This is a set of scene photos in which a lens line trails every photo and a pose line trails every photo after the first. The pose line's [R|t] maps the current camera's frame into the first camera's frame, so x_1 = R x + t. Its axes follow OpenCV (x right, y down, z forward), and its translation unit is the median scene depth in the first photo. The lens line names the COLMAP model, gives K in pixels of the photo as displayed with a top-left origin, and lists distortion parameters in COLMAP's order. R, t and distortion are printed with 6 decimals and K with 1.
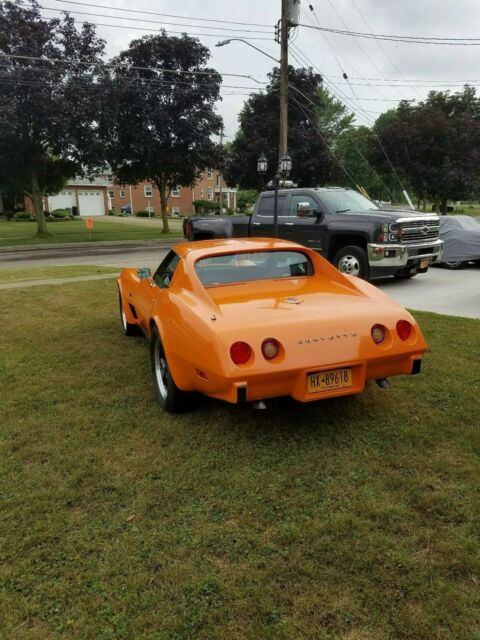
lens RADIAL K [[482.4, 0, 238.6], [0, 482.4, 316.9], [0, 0, 1]] dist [0.196442, -0.338432]
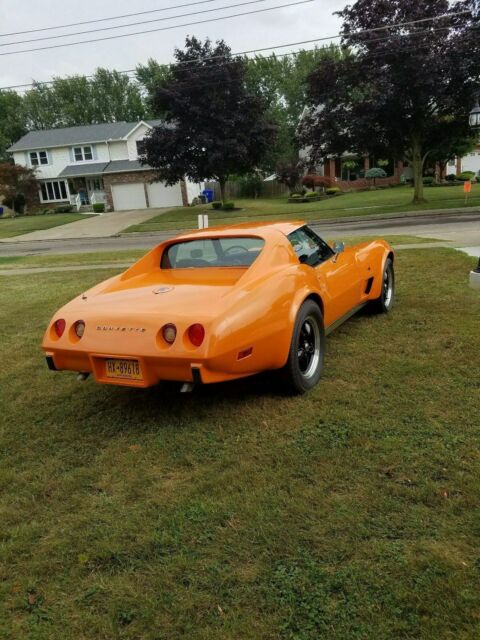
lens RADIAL K [[482.4, 0, 238.6], [0, 482.4, 316.9], [0, 0, 1]] dist [0.196442, -0.338432]
pose [[0.698764, 0.145559, -0.700386, 0.895570], [-0.096291, 0.989308, 0.109537, -0.098623], [0.708842, -0.009100, 0.705309, 0.368060]]
